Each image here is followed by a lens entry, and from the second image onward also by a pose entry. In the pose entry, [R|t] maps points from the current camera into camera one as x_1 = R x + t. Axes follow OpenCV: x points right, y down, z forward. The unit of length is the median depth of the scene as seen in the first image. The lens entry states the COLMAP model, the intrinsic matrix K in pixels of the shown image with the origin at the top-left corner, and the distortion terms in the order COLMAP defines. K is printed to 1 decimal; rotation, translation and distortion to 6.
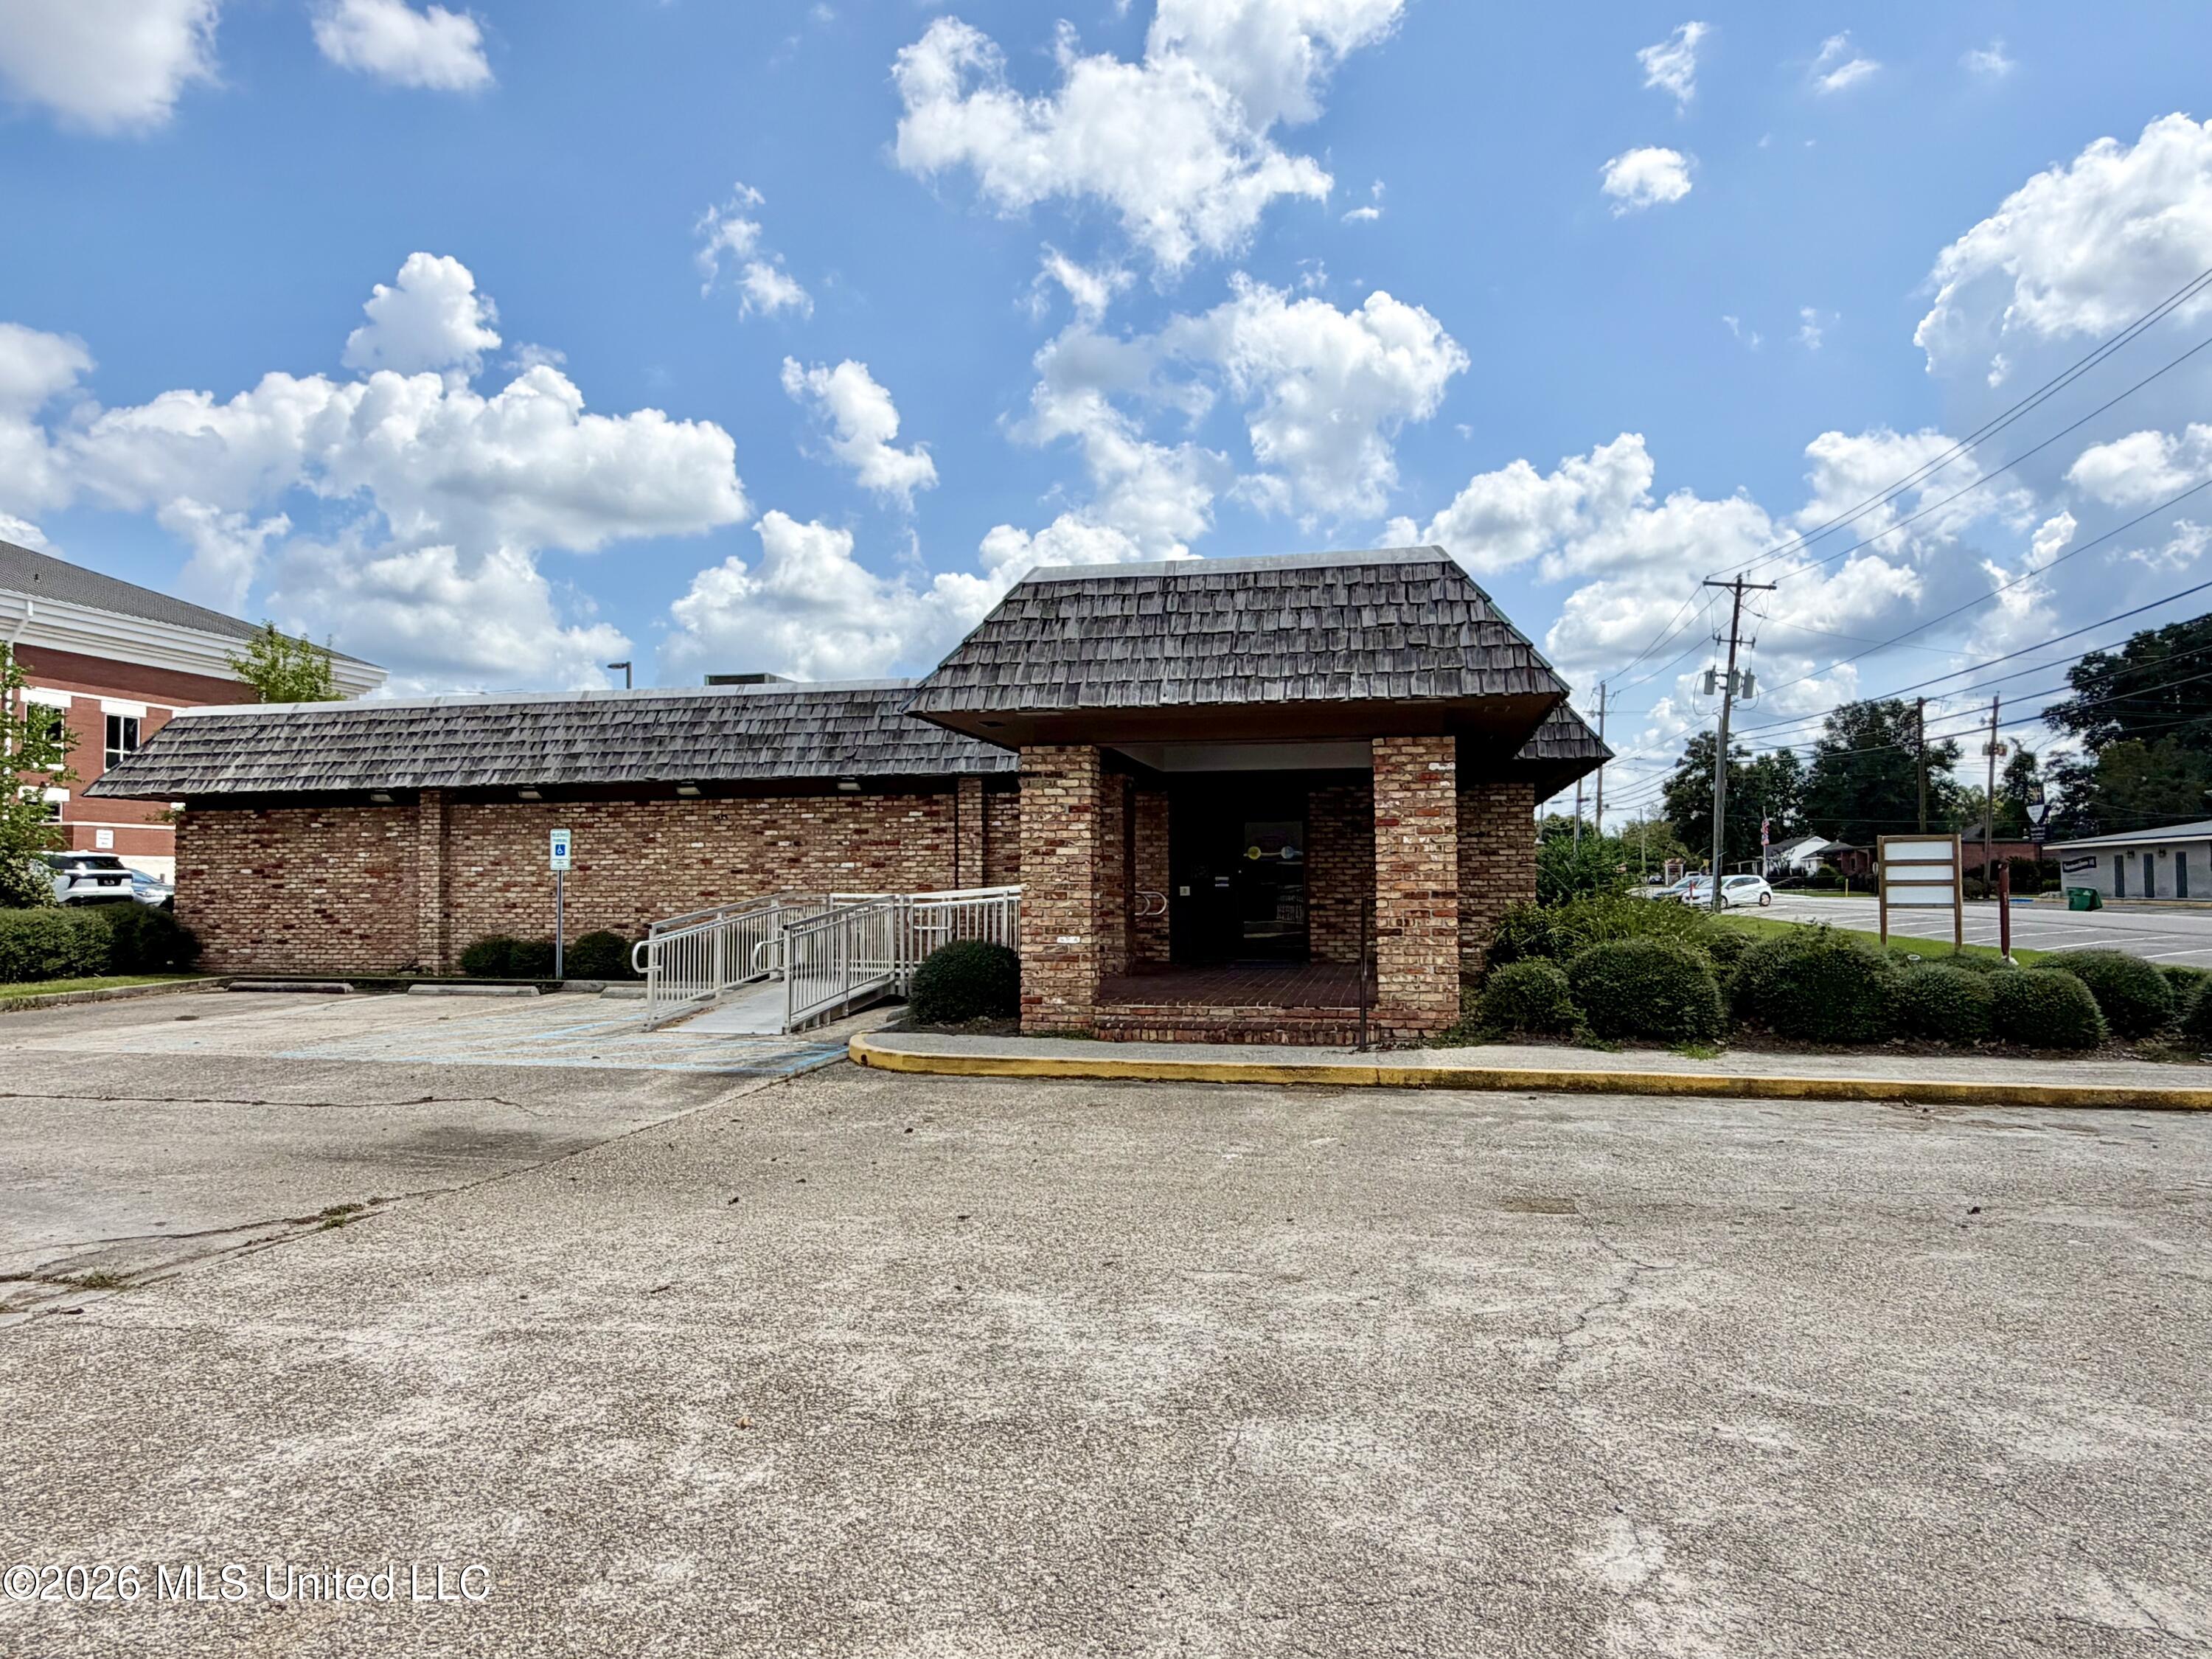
lens RADIAL K [[1414.9, 0, 1104.7], [0, 1414.9, 829.4], [0, 0, 1]] dist [0.000242, 0.000080]
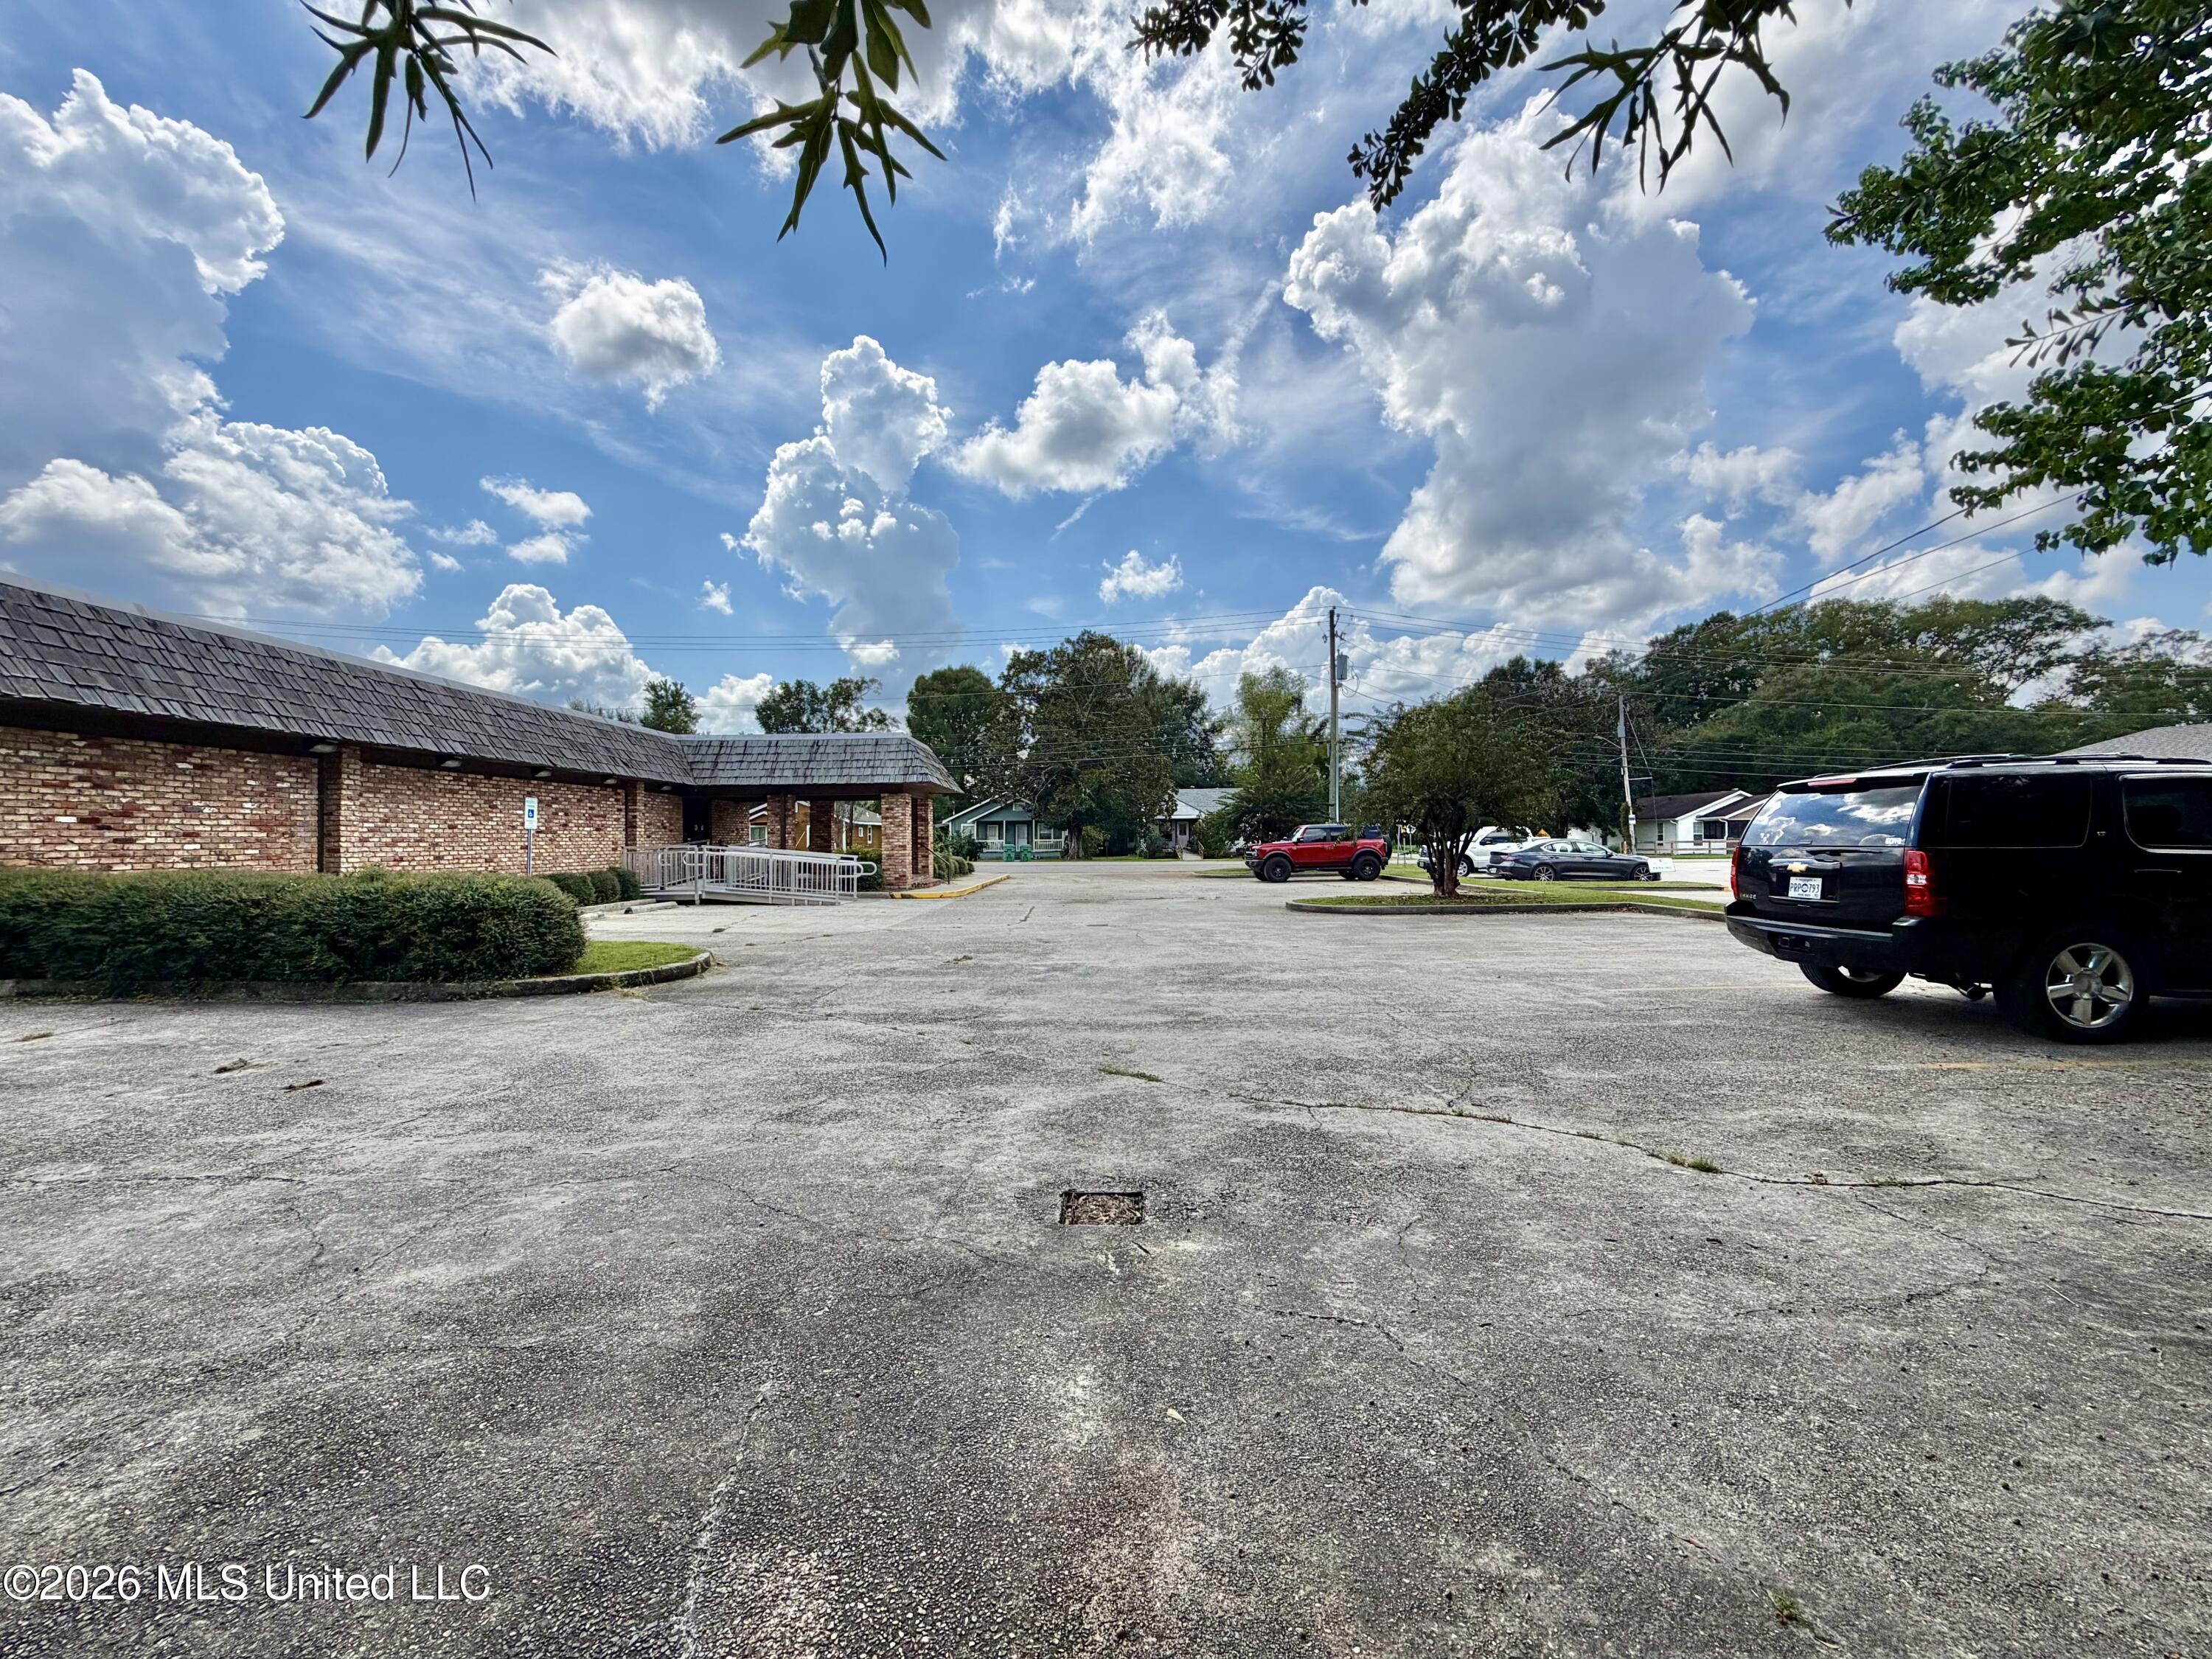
lens RADIAL K [[882.6, 0, 1105.7], [0, 882.6, 834.9], [0, 0, 1]] dist [-0.010709, 0.000114]
pose [[-0.223094, 0.012782, 0.974713, -1.200126], [-0.028464, 0.999402, -0.019621, 0.032484], [-0.974381, -0.032121, -0.222597, 0.614050]]
